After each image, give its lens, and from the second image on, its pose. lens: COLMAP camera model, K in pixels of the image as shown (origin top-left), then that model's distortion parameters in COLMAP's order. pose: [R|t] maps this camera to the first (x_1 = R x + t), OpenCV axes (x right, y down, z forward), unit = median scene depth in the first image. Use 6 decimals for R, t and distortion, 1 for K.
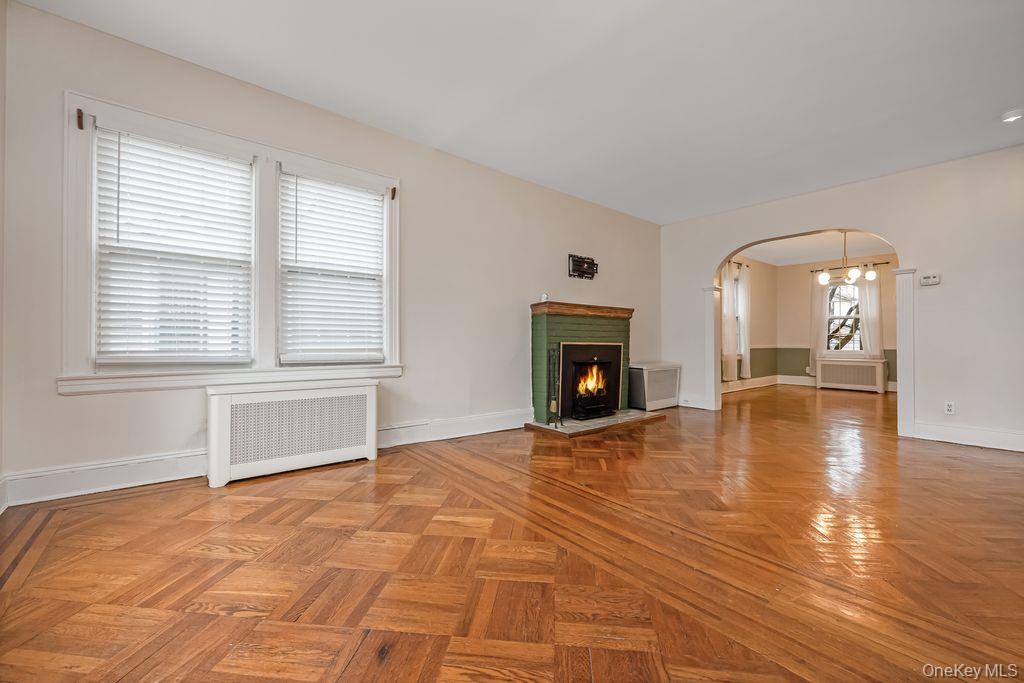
lens RADIAL K [[419.6, 0, 510.1], [0, 419.6, 344.2], [0, 0, 1]] dist [-0.002090, -0.000080]
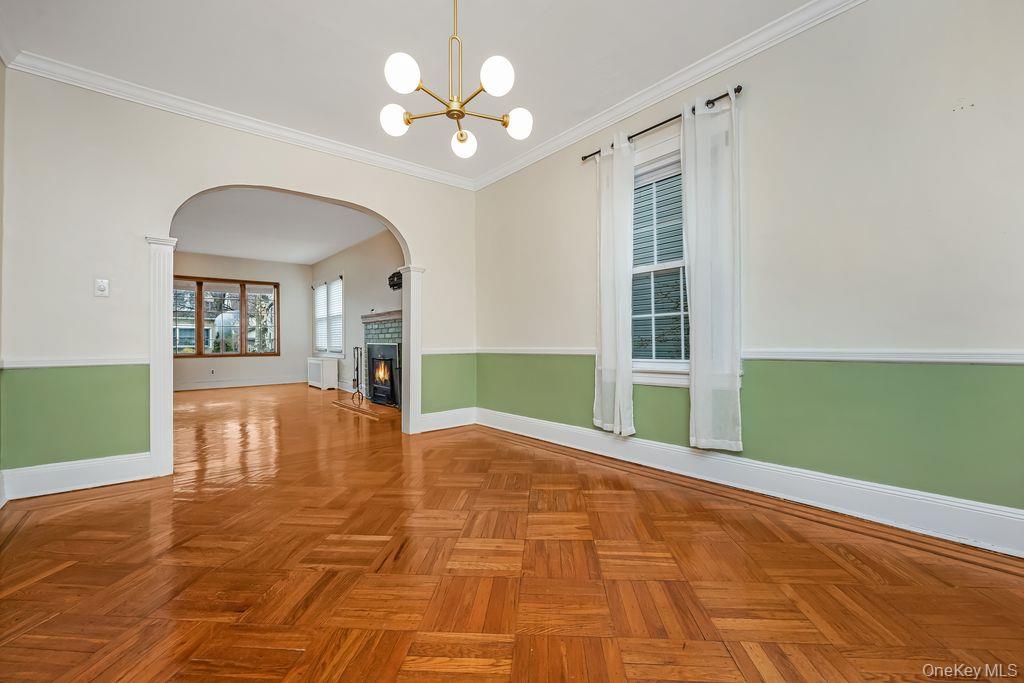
lens RADIAL K [[419.6, 0, 510.1], [0, 419.6, 344.2], [0, 0, 1]] dist [-0.002090, -0.000080]
pose [[0.026009, -0.004049, -0.999654, 1.504835], [-0.000715, 0.999991, -0.004069, 0.006982], [0.999661, 0.000821, 0.026006, 1.392161]]
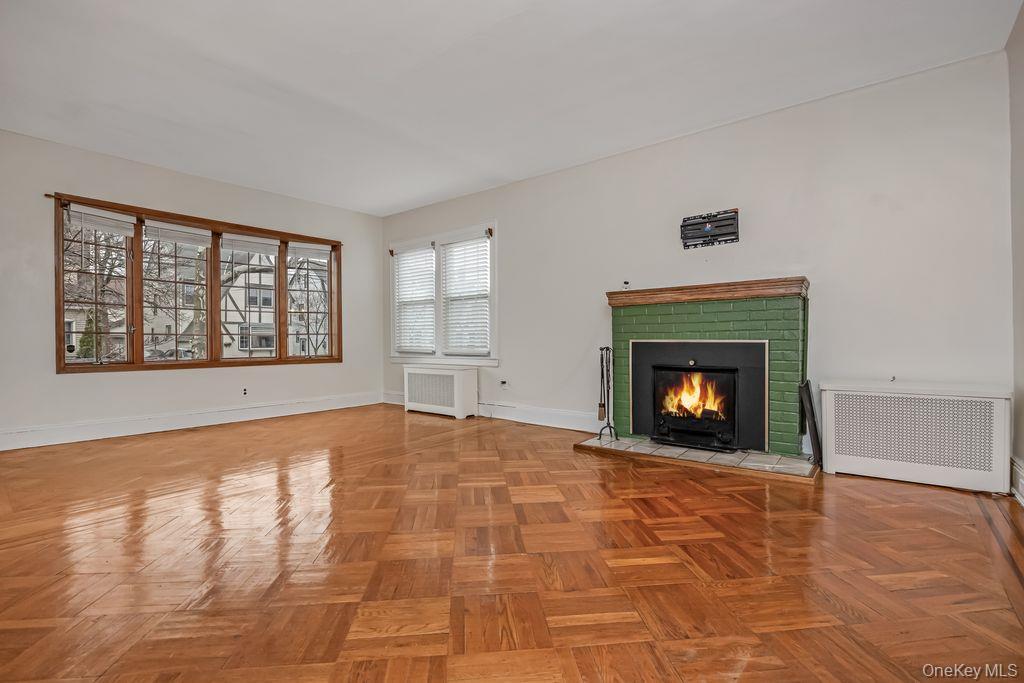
lens RADIAL K [[464.1, 0, 507.1], [0, 464.1, 342.8], [0, 0, 1]] dist [-0.000518, -0.000134]
pose [[0.193052, -0.009081, -0.981146, 0.908428], [-0.006553, 0.999923, -0.010544, 0.011696], [0.981167, 0.008465, 0.192978, 0.573993]]
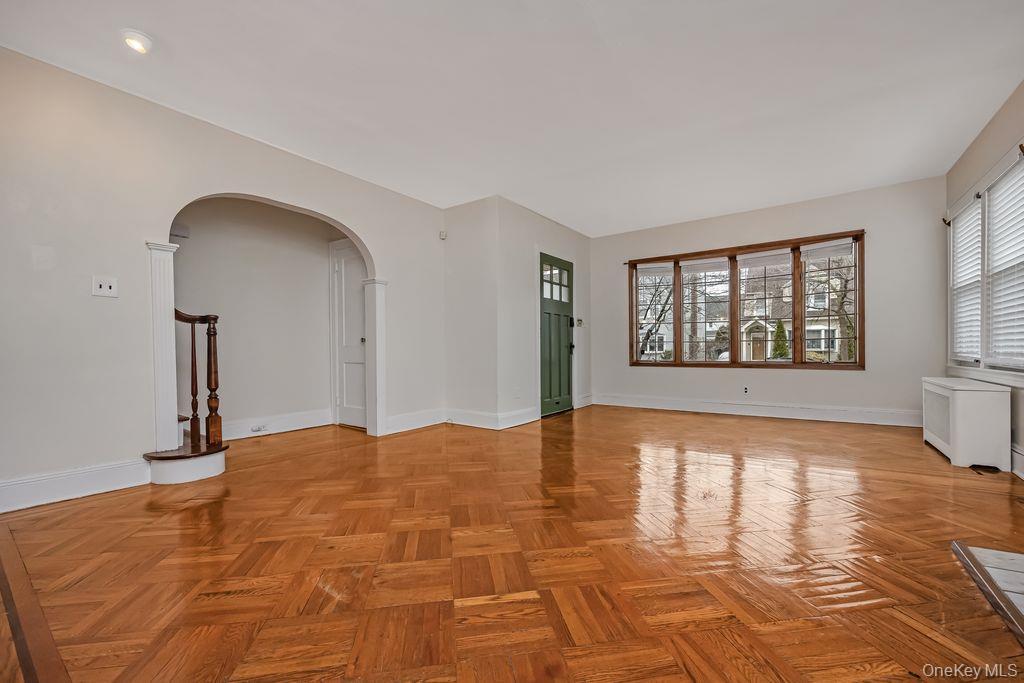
lens RADIAL K [[419.6, 0, 510.1], [0, 419.6, 344.2], [0, 0, 1]] dist [-0.002090, -0.000080]
pose [[-0.963592, -0.009266, -0.267218, 0.619611], [-0.008332, 0.999955, -0.004629, 0.004973], [0.267248, -0.002234, -0.963625, 1.117327]]
